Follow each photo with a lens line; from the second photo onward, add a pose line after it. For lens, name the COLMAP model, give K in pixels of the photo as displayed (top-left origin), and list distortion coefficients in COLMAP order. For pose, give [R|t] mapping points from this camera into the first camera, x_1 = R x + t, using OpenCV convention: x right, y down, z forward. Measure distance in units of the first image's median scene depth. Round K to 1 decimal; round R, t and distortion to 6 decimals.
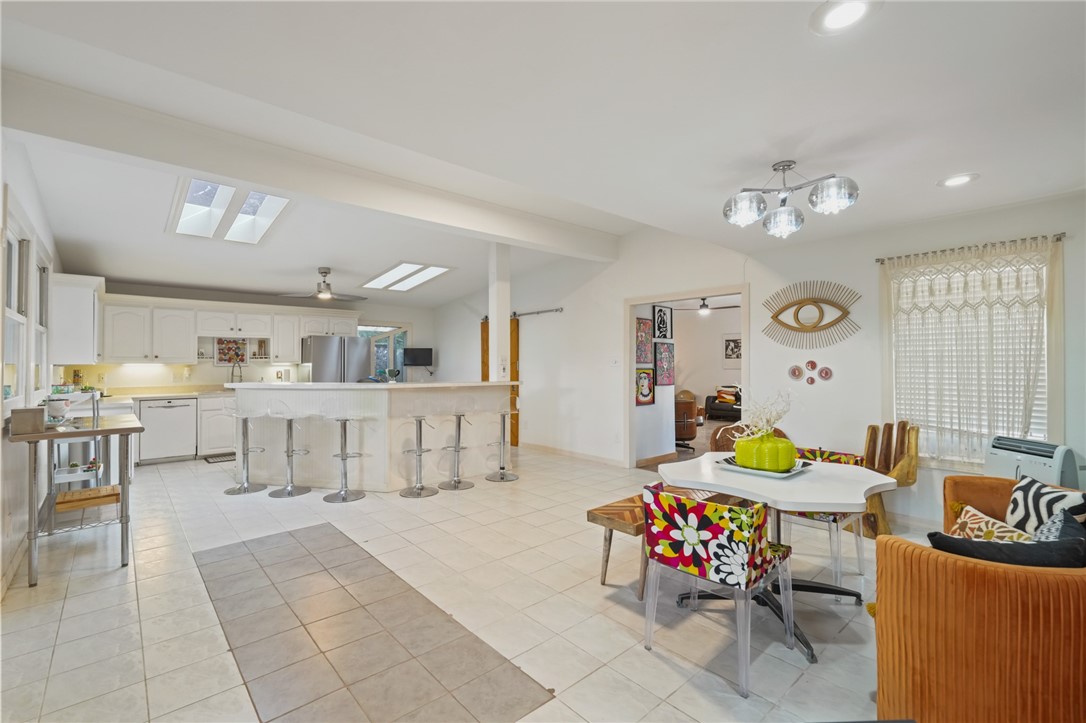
lens RADIAL K [[487.0, 0, 553.9], [0, 487.0, 363.2], [0, 0, 1]] dist [0.001316, 0.000042]
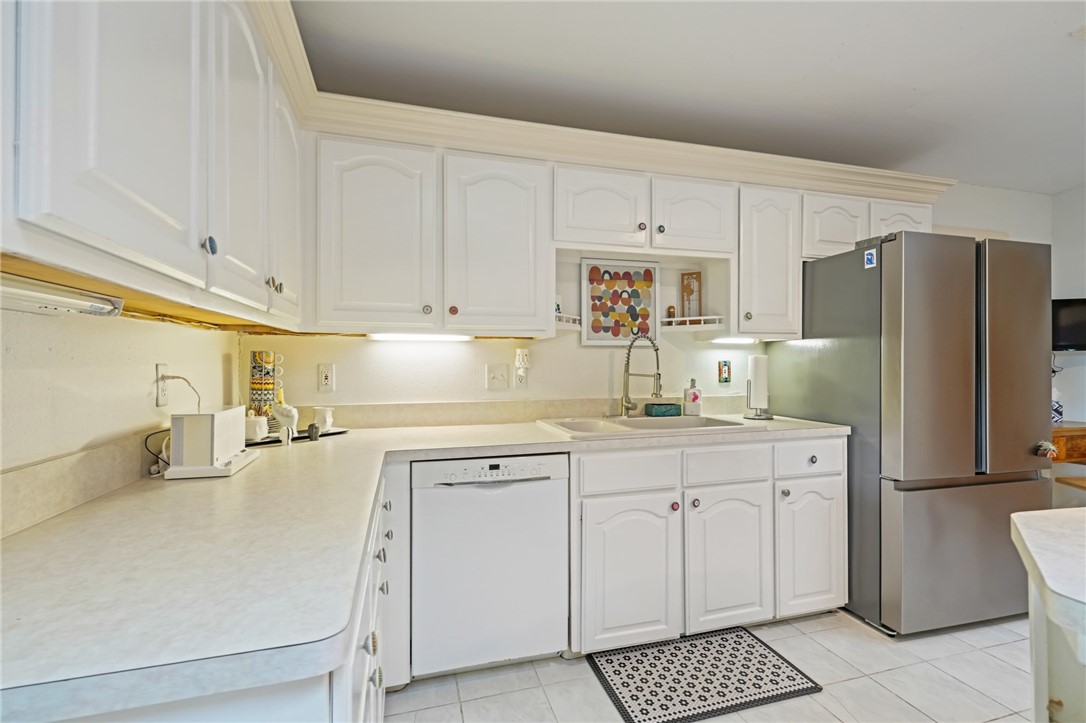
lens RADIAL K [[487.0, 0, 544.5], [0, 487.0, 367.3], [0, 0, 1]] dist [0.001316, 0.000042]
pose [[0.897817, 0.007251, -0.440309, -0.566509], [-0.001266, 0.999903, 0.013883, 0.016546], [0.440367, -0.011907, 0.897739, 0.675005]]
